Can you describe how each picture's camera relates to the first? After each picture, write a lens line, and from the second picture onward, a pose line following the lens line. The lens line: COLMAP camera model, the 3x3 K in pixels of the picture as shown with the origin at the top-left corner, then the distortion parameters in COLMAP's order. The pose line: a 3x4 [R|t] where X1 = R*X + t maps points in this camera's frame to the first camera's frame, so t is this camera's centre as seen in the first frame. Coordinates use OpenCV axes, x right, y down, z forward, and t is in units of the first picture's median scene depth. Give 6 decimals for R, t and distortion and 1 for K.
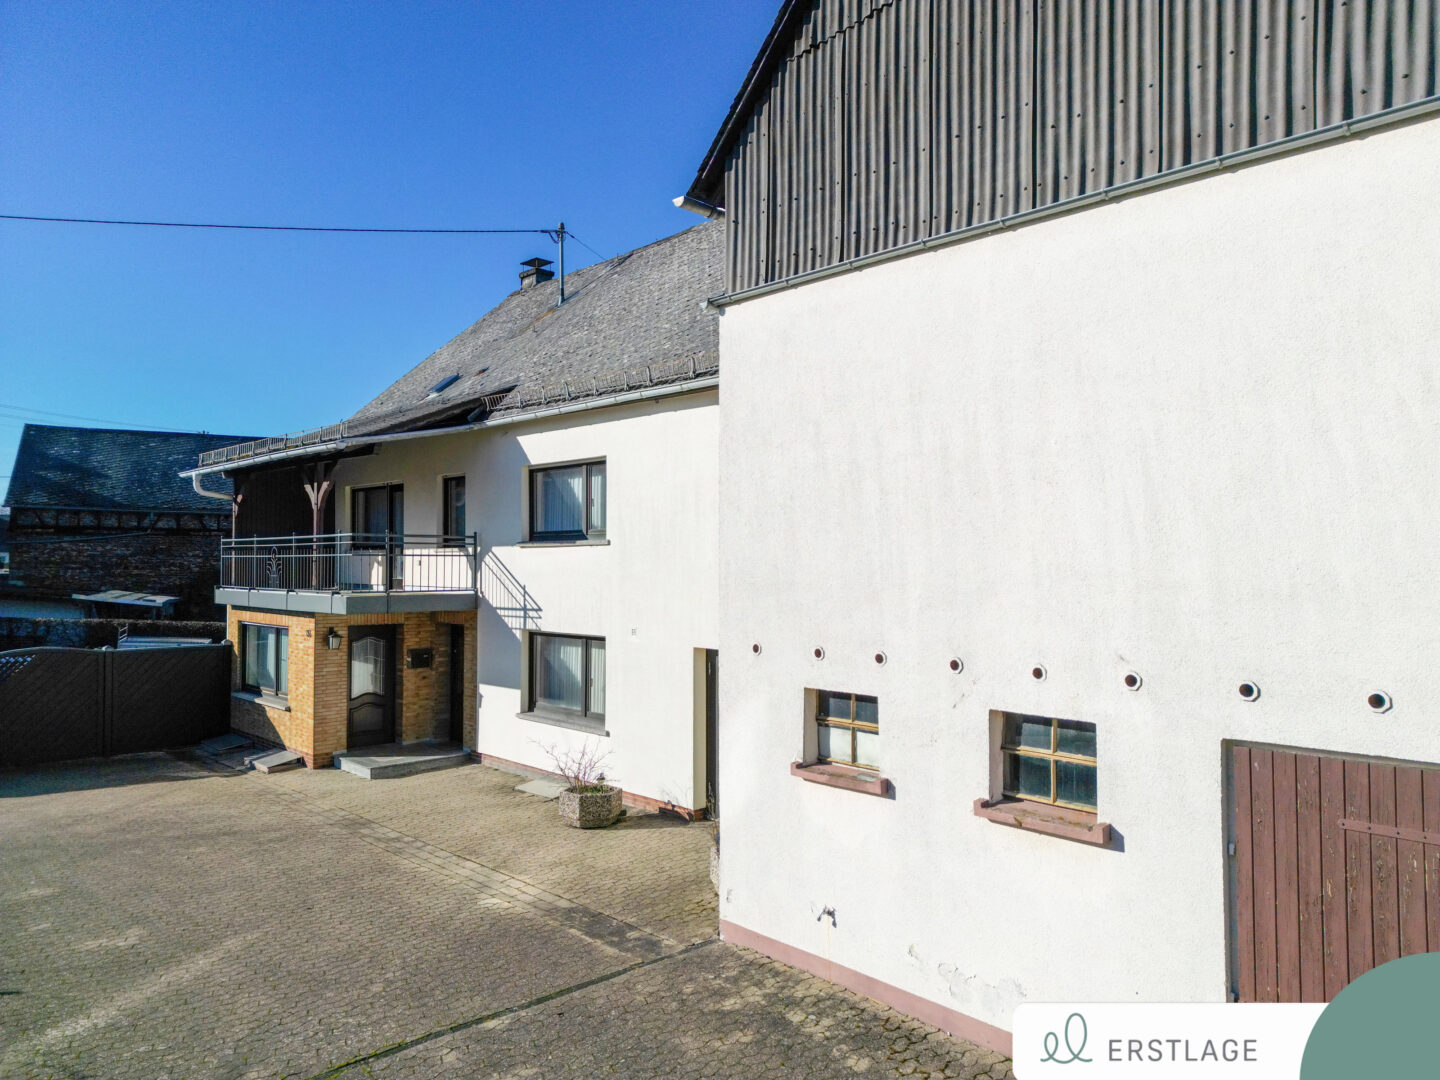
lens RADIAL K [[1005.9, 0, 710.9], [0, 1005.9, 540.7], [0, 0, 1]] dist [0.069901, -0.060674]
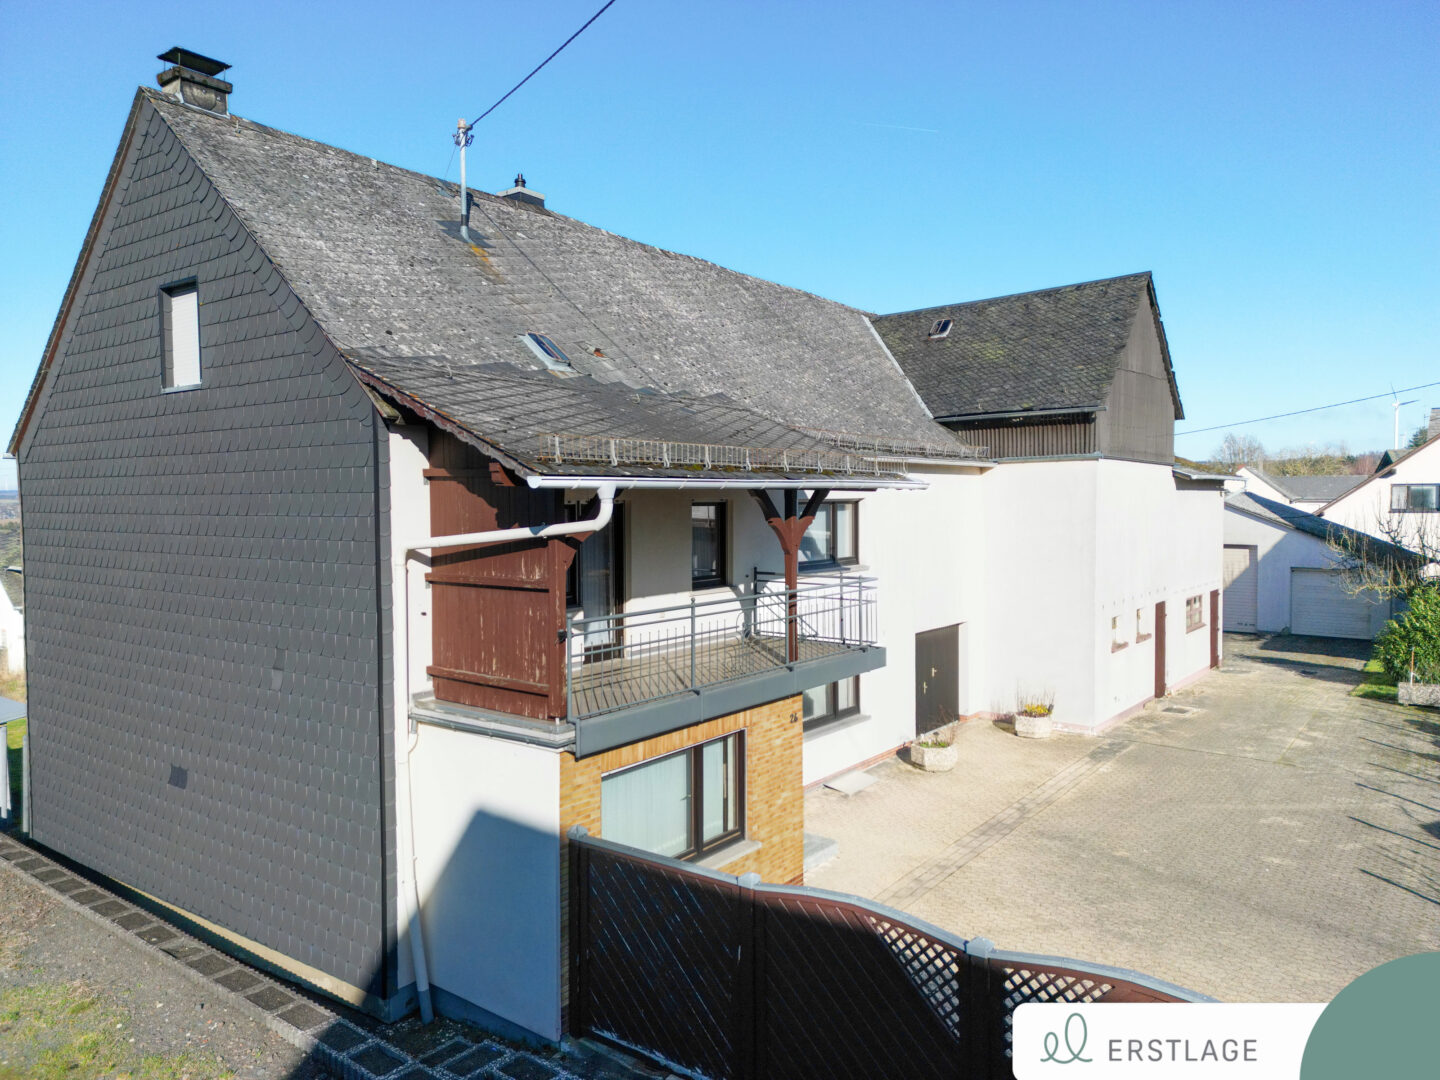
lens RADIAL K [[1005.9, 0, 724.8], [0, 1005.9, 537.8], [0, 0, 1]] dist [0.069901, -0.060674]
pose [[-0.173060, -0.040650, 0.984072, -1.176460], [-0.017416, 0.999118, 0.038208, -0.072625], [-0.984757, -0.010526, -0.173616, 1.252254]]
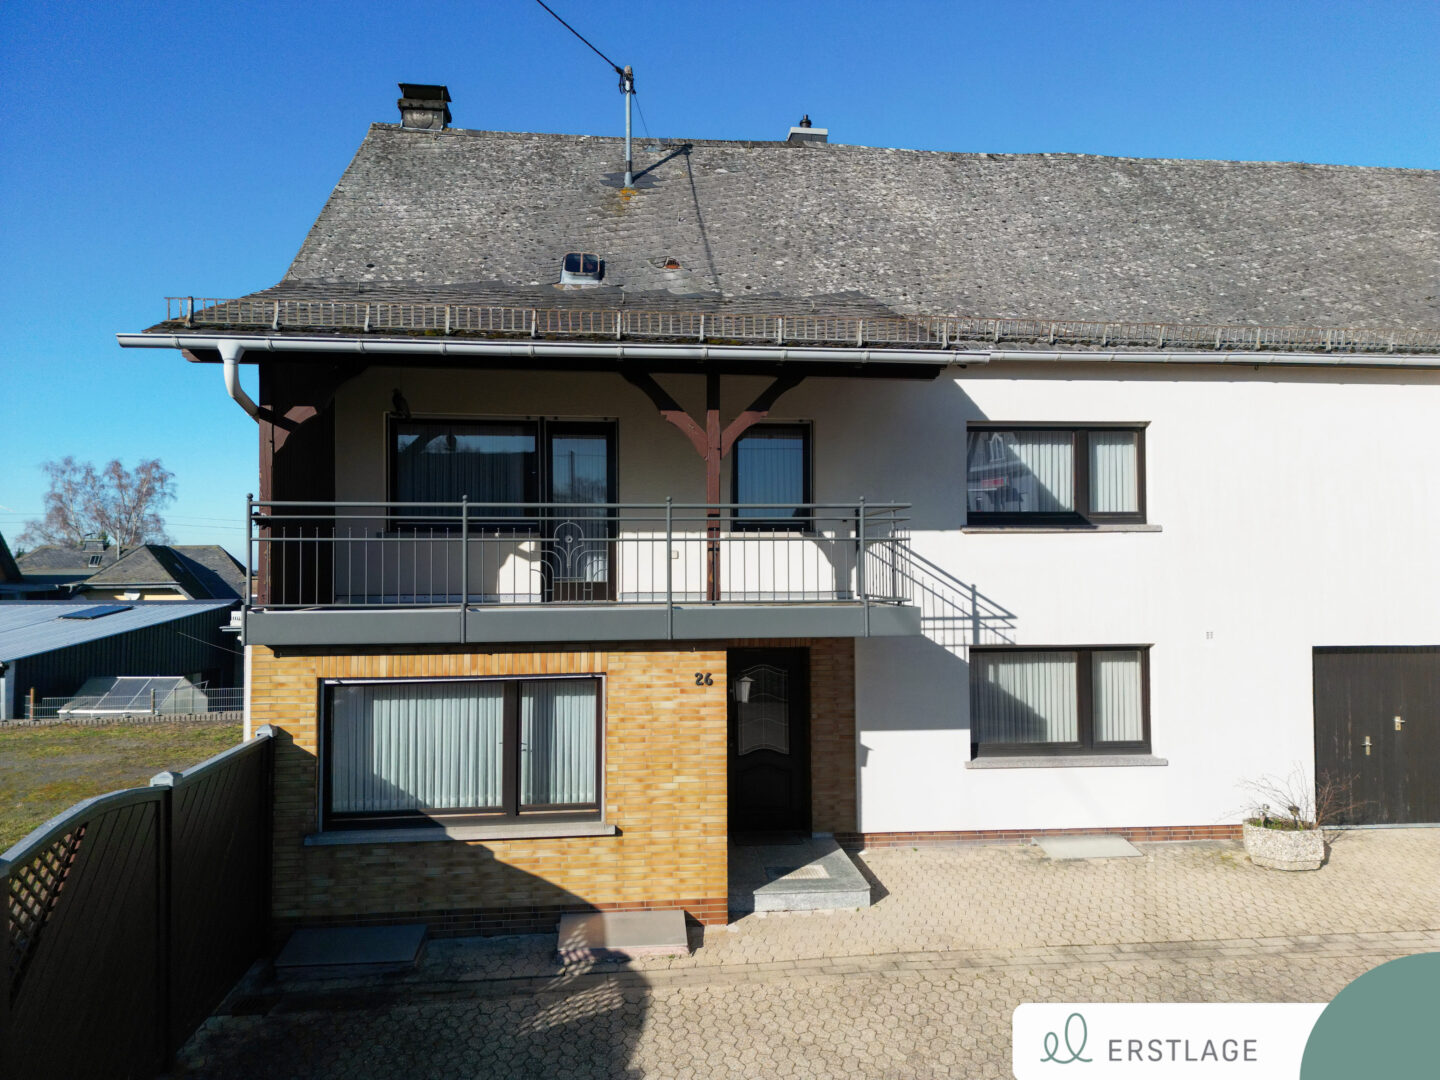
lens RADIAL K [[1005.9, 0, 723.1], [0, 1005.9, 545.1], [0, 0, 1]] dist [0.069901, -0.060674]
pose [[0.603174, 0.013346, 0.797498, -0.876867], [-0.013443, 0.999888, -0.006566, 0.022818], [-0.797496, -0.006761, 0.603286, 0.702620]]
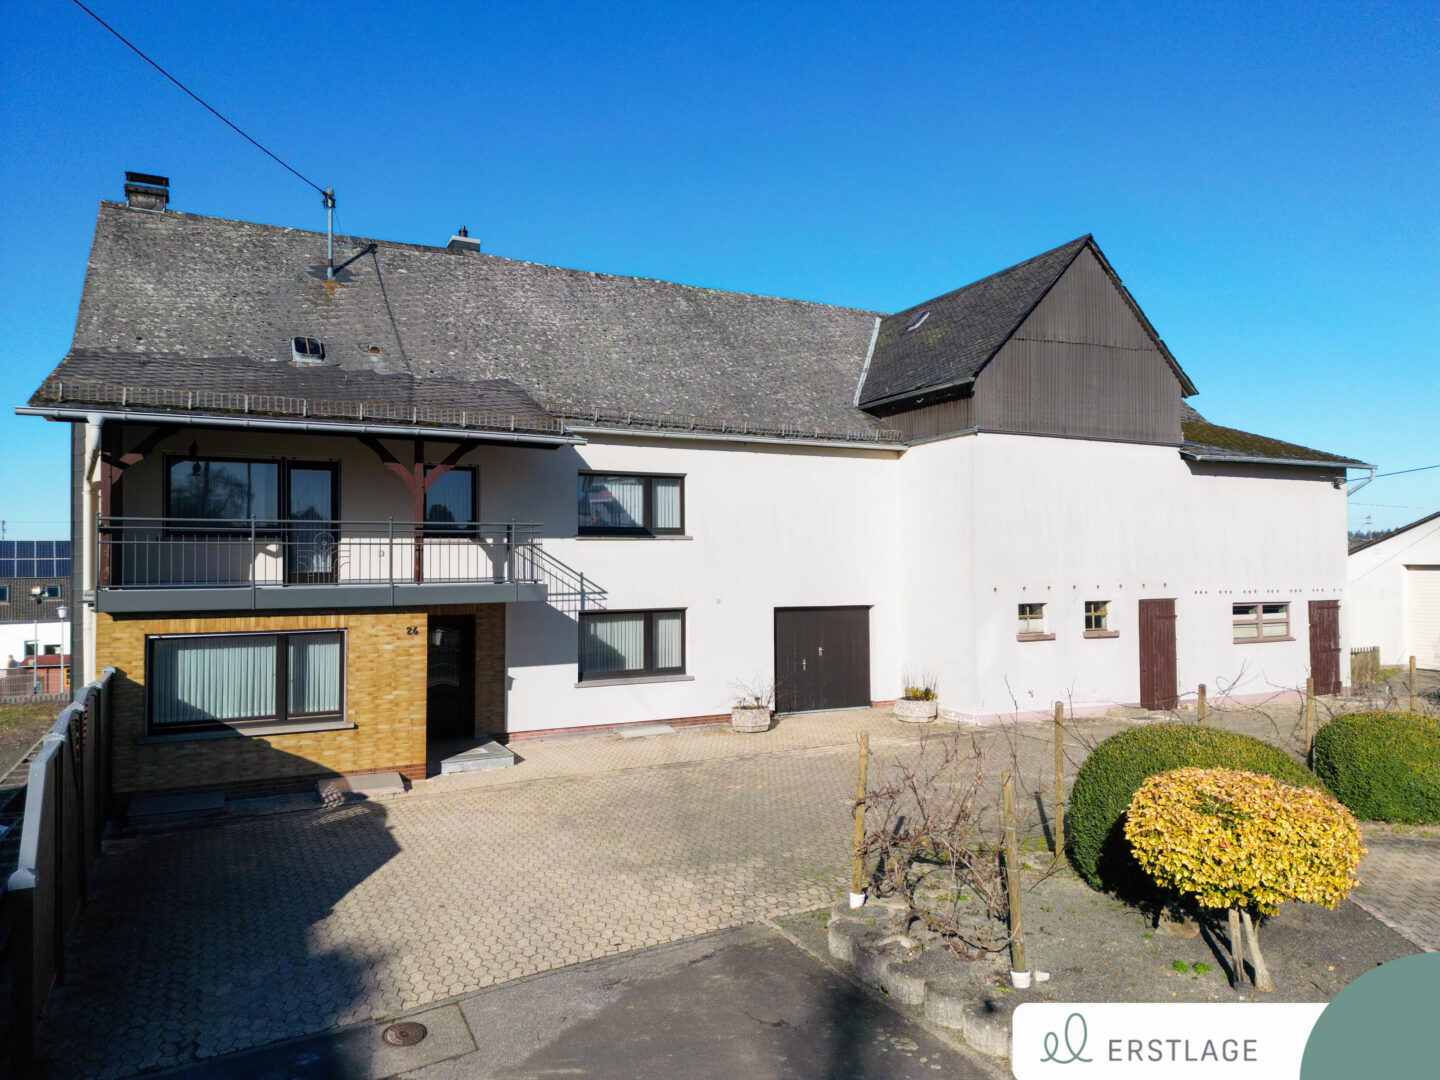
lens RADIAL K [[1005.9, 0, 729.8], [0, 1005.9, 538.9], [0, 0, 1]] dist [0.069901, -0.060674]
pose [[0.275393, 0.020275, 0.961118, -1.249279], [-0.016569, 0.999729, -0.016342, 0.021759], [-0.961189, -0.011424, 0.275655, 0.516841]]
